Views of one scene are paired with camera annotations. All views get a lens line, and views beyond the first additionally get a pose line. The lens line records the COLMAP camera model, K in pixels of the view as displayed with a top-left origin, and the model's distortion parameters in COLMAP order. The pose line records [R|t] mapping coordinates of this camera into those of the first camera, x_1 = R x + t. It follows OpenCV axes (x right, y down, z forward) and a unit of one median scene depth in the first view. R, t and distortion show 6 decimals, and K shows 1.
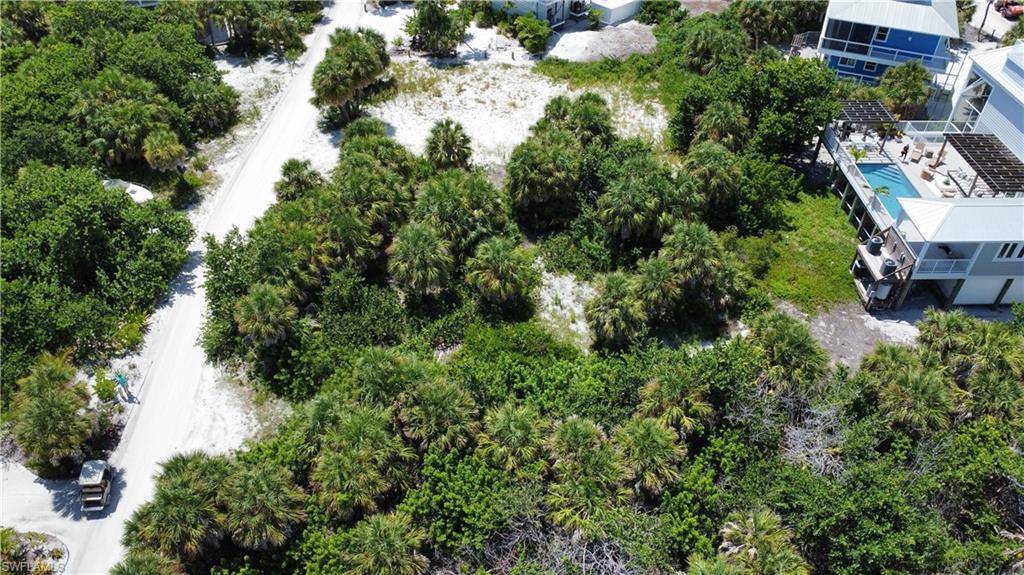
lens RADIAL K [[745.0, 0, 511.5], [0, 745.0, 286.1], [0, 0, 1]] dist [-0.020067, -0.024244]
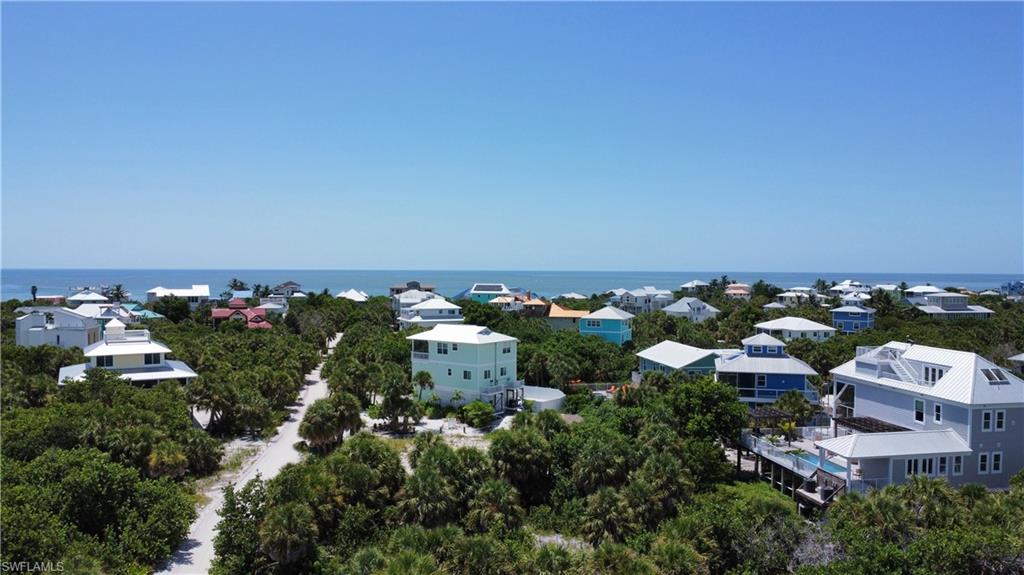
lens RADIAL K [[745.0, 0, 511.5], [0, 745.0, 286.1], [0, 0, 1]] dist [-0.020067, -0.024244]
pose [[0.988976, -0.004567, 0.148007, -0.133900], [0.098359, 0.767429, -0.633544, 0.358071], [-0.110692, 0.641118, 0.759418, -0.037701]]
